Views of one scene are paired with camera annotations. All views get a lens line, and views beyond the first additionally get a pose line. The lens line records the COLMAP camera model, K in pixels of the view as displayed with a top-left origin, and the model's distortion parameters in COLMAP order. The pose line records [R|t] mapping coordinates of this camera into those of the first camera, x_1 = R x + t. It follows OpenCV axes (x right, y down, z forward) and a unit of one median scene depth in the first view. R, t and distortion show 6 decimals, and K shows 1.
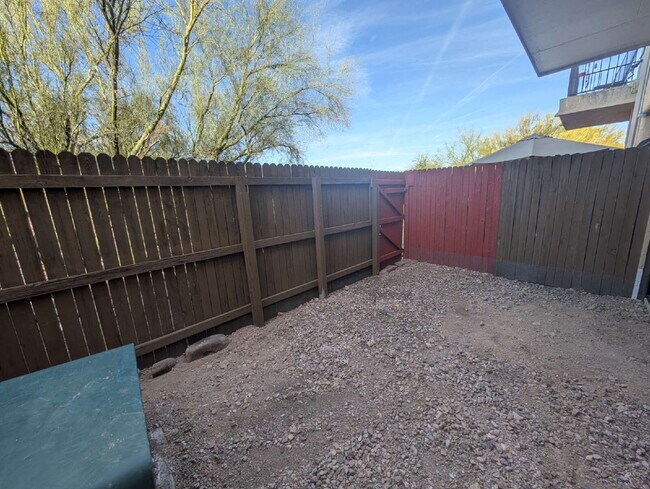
lens RADIAL K [[250.1, 0, 323.5], [0, 250.1, 242.9], [0, 0, 1]] dist [-0.002541, 0.000702]
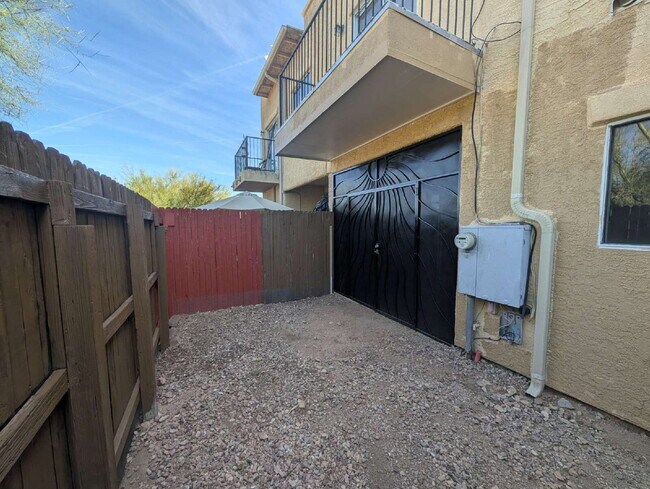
lens RADIAL K [[250.1, 0, 324.0], [0, 250.1, 246.4], [0, 0, 1]] dist [-0.002541, 0.000702]
pose [[0.287312, -0.035224, 0.957189, -0.418283], [0.184002, 0.982741, -0.019066, -0.074020], [-0.939997, 0.181603, 0.288835, 0.403172]]
